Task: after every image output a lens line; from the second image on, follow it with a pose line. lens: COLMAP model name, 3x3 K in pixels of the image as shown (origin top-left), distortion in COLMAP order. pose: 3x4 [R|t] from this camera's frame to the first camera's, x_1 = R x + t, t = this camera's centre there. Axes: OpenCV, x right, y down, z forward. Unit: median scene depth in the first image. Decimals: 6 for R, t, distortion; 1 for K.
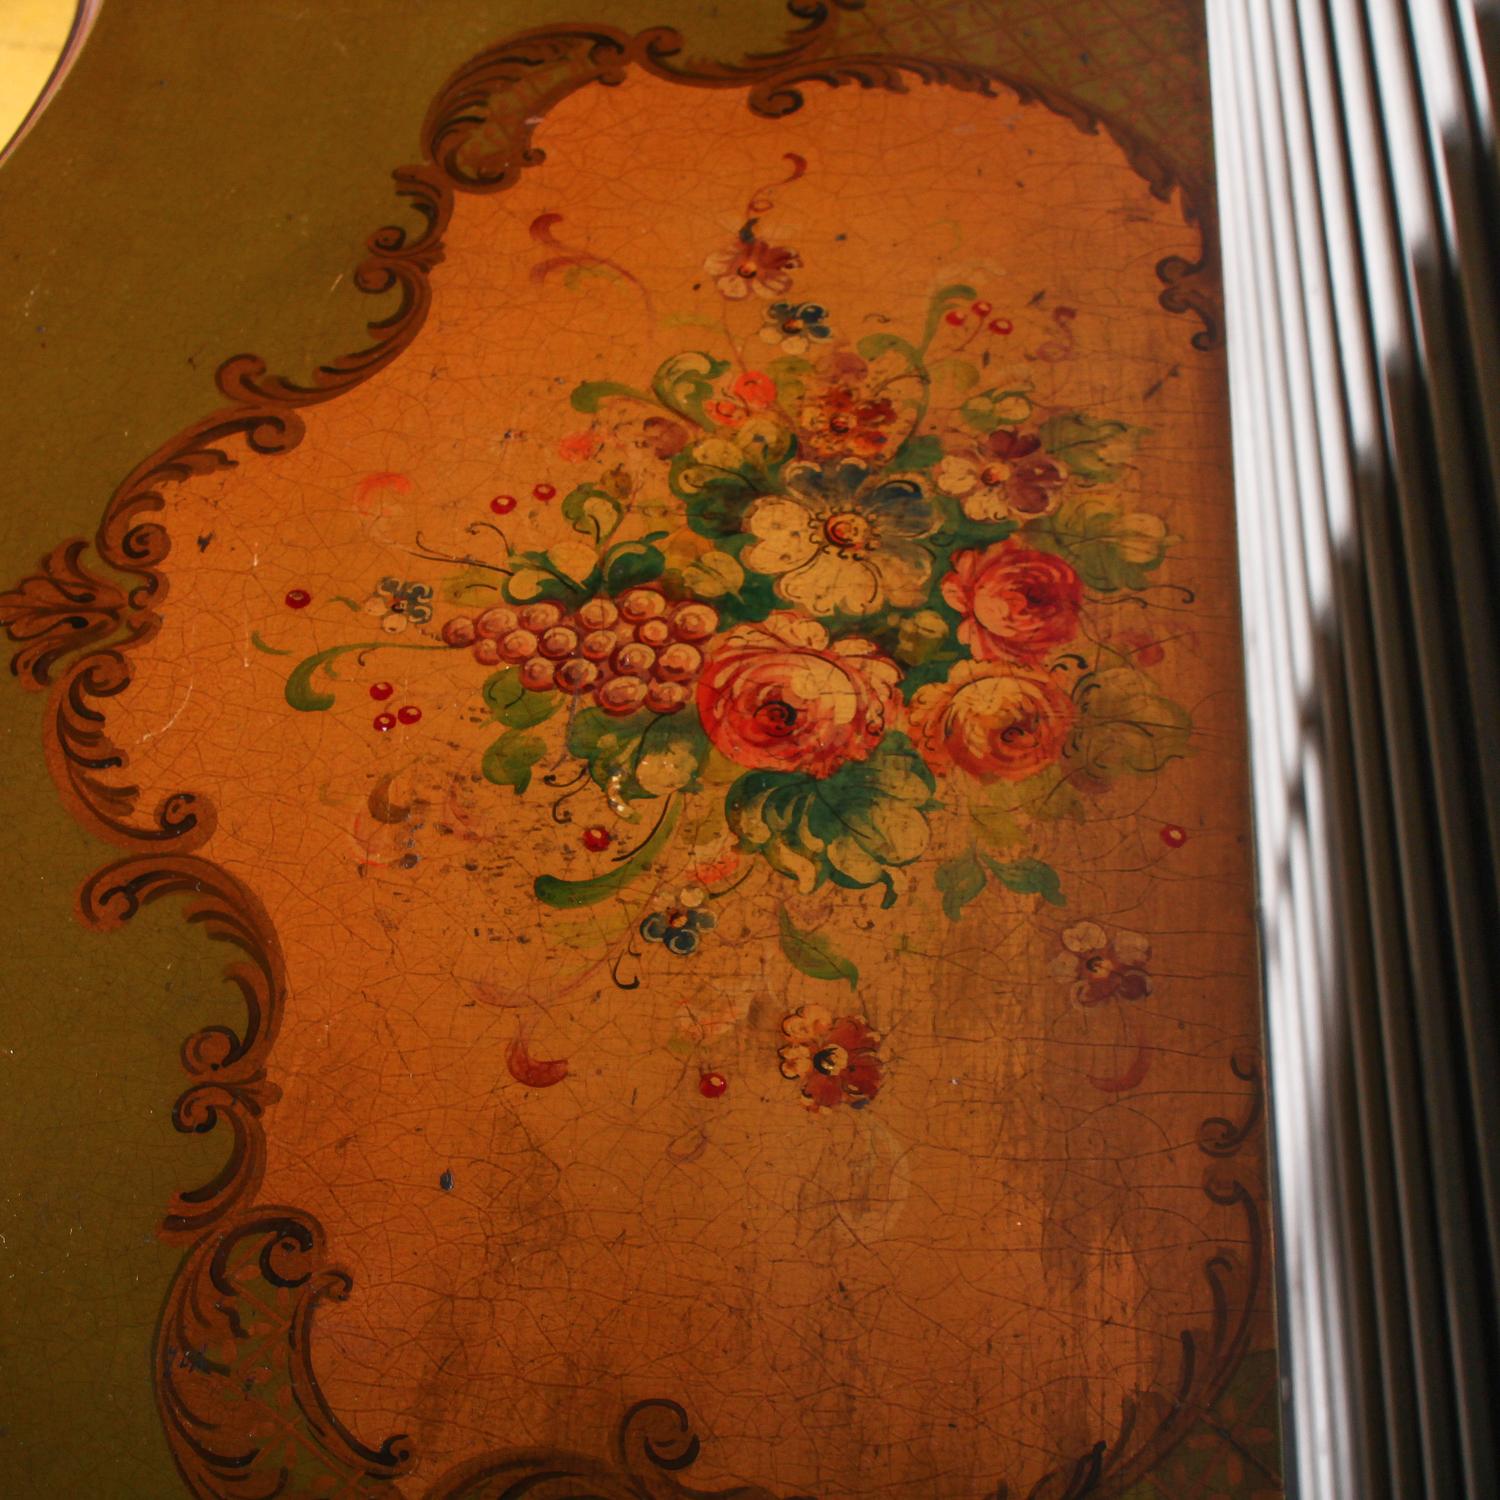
lens RADIAL K [[2498.2, 0, 750.0], [0, 2498.2, 750.0], [0, 0, 1]] dist [-0.111005, 0.134133]
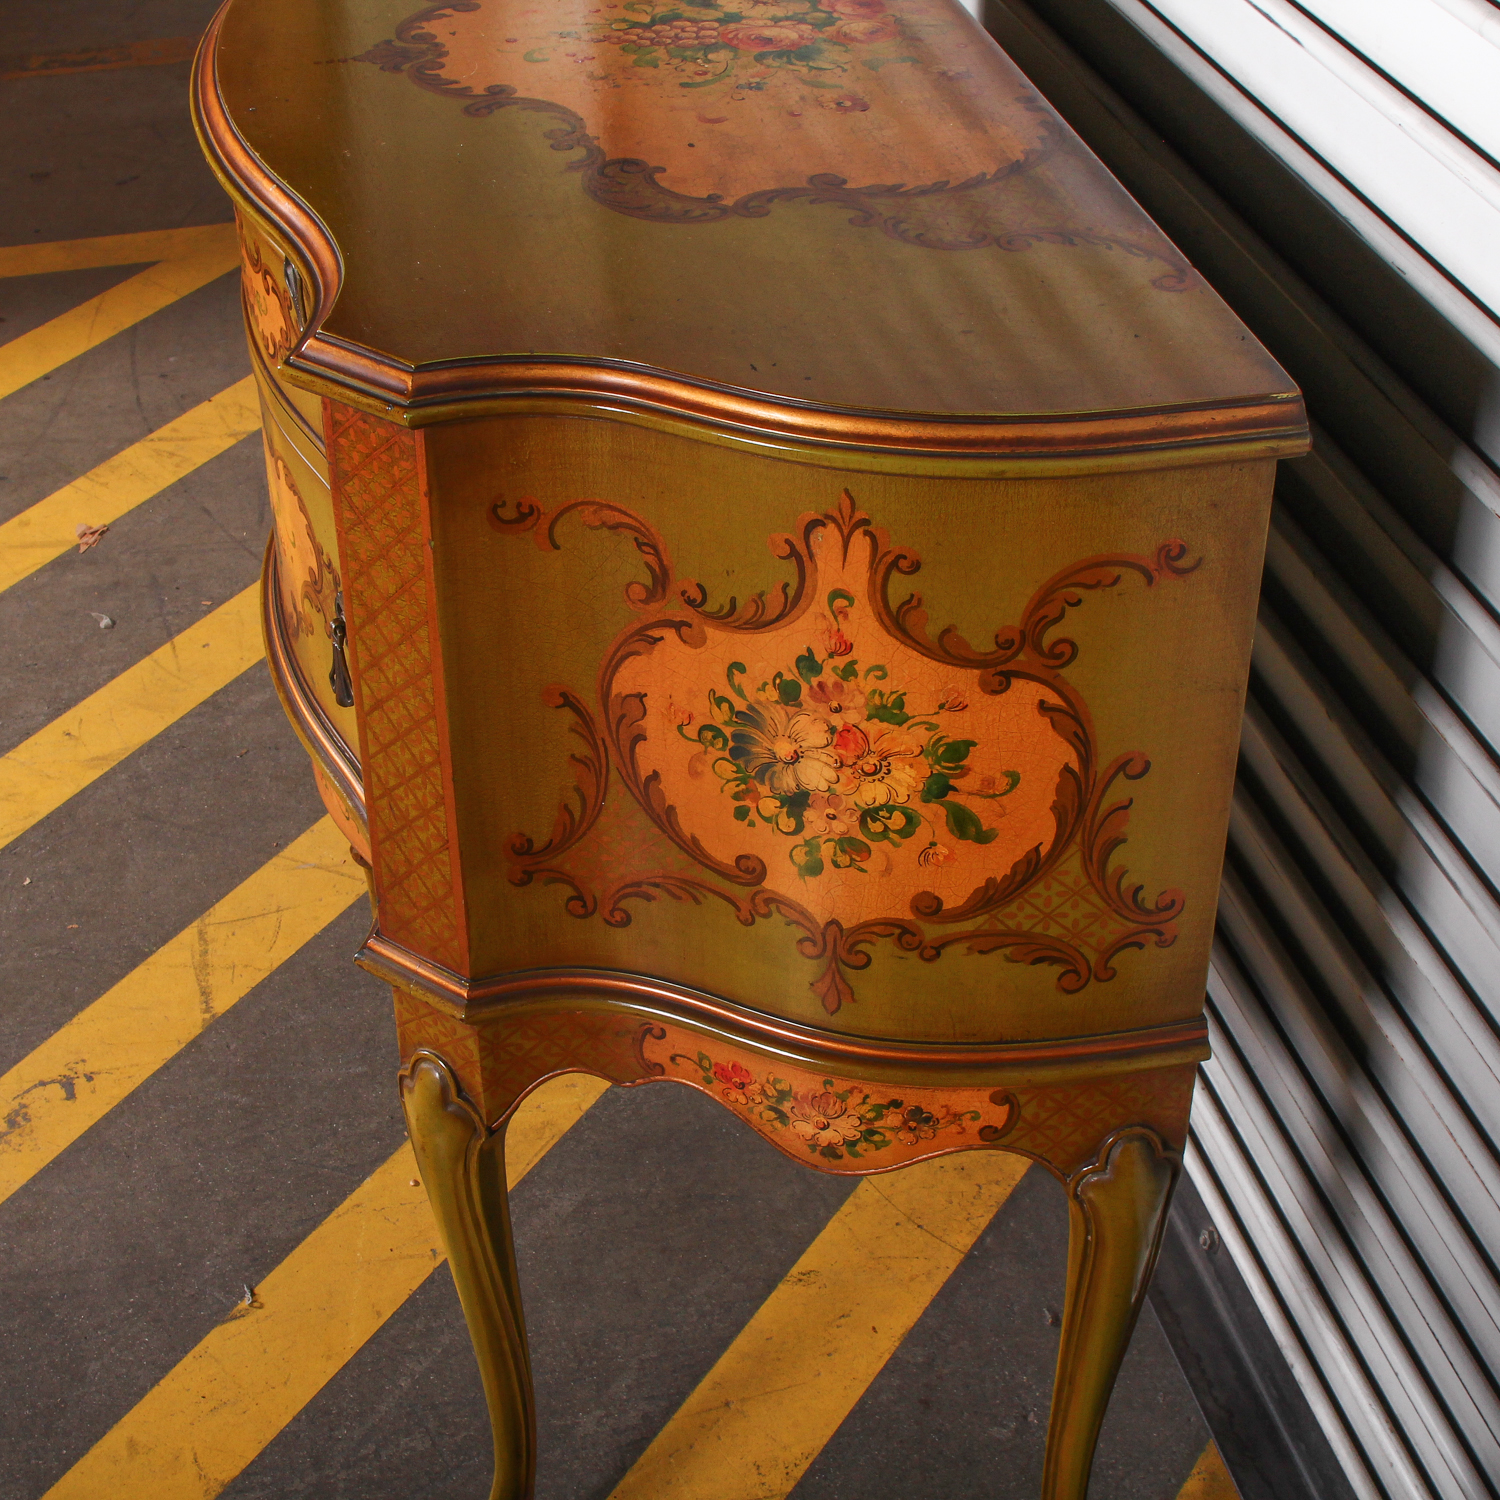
lens RADIAL K [[2498.2, 0, 750.0], [0, 2498.2, 750.0], [0, 0, 1]] dist [-0.111005, 0.134133]
pose [[0.958204, -0.161010, 0.236474, -0.593194], [0.228955, 0.927208, -0.296422, 1.164079], [-0.171534, 0.338174, 0.925319, -0.715842]]
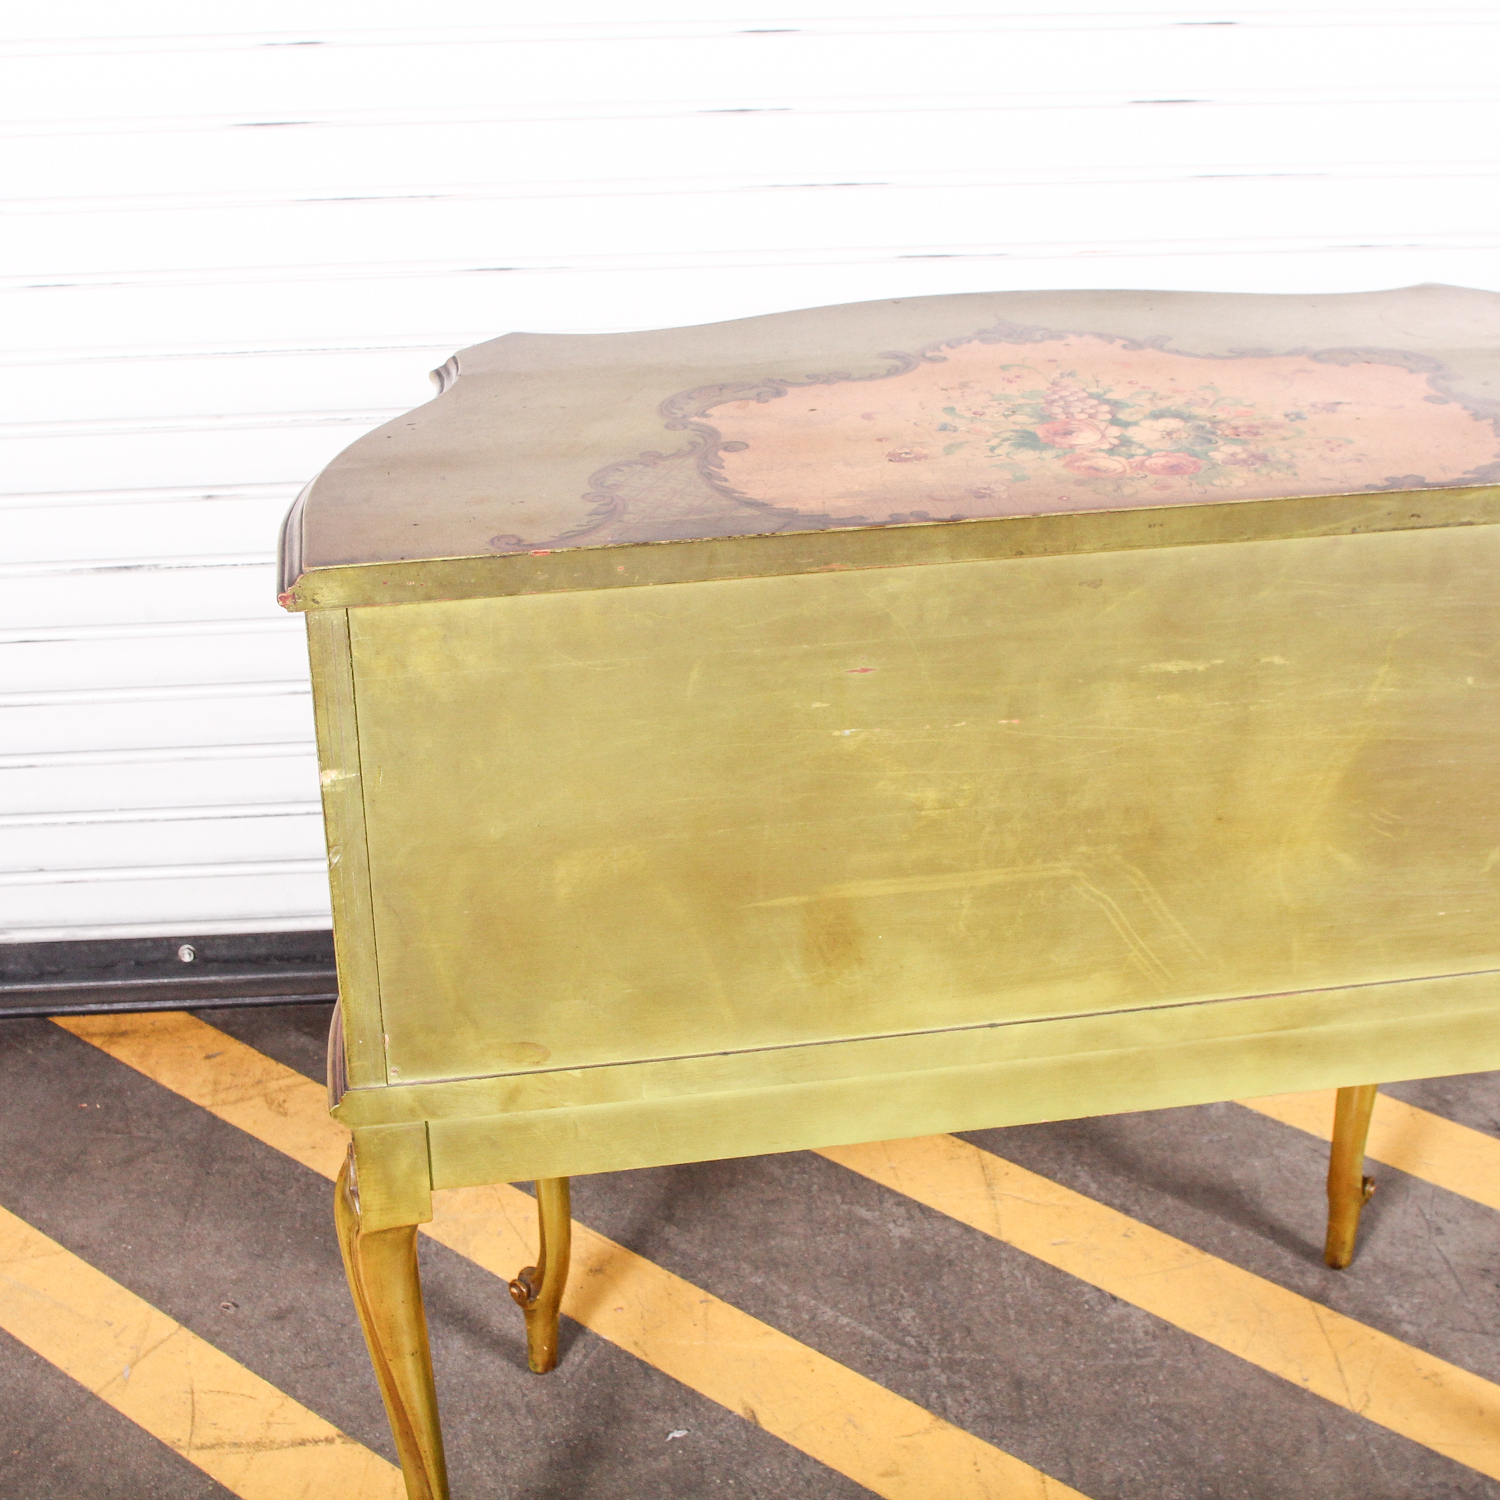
lens RADIAL K [[2498.2, 0, 750.0], [0, 2498.2, 750.0], [0, 0, 1]] dist [-0.111005, 0.134133]
pose [[0.243796, 0.445911, -0.861236, 2.060112], [-0.785543, 0.611583, 0.094282, 0.177882], [0.568758, 0.653552, 0.499383, -0.104573]]
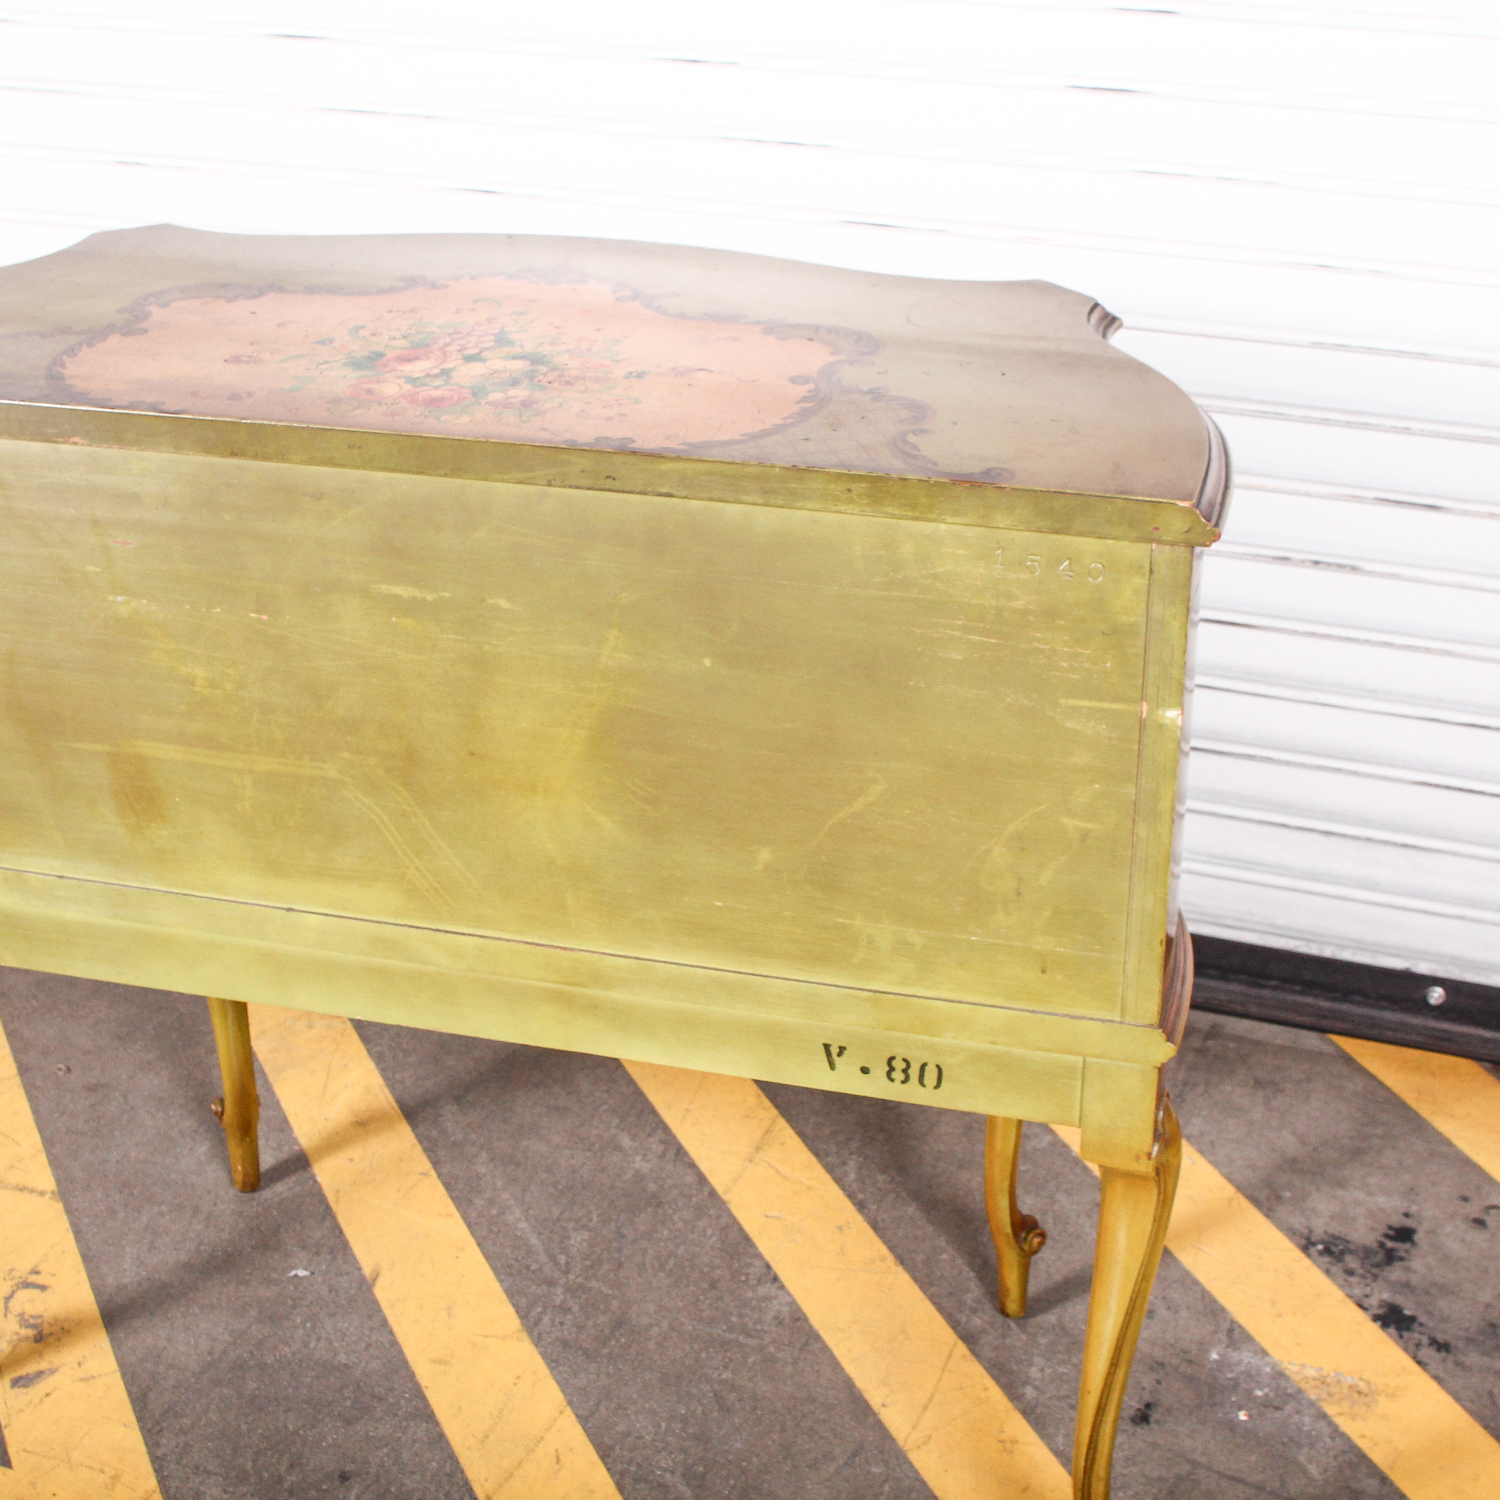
lens RADIAL K [[2498.2, 0, 750.0], [0, 2498.2, 750.0], [0, 0, 1]] dist [-0.111005, 0.134133]
pose [[-0.197736, 0.456181, -0.867640, 2.194107], [-0.788684, 0.451598, 0.417178, -1.100085], [0.582133, 0.766785, 0.270485, 0.853742]]
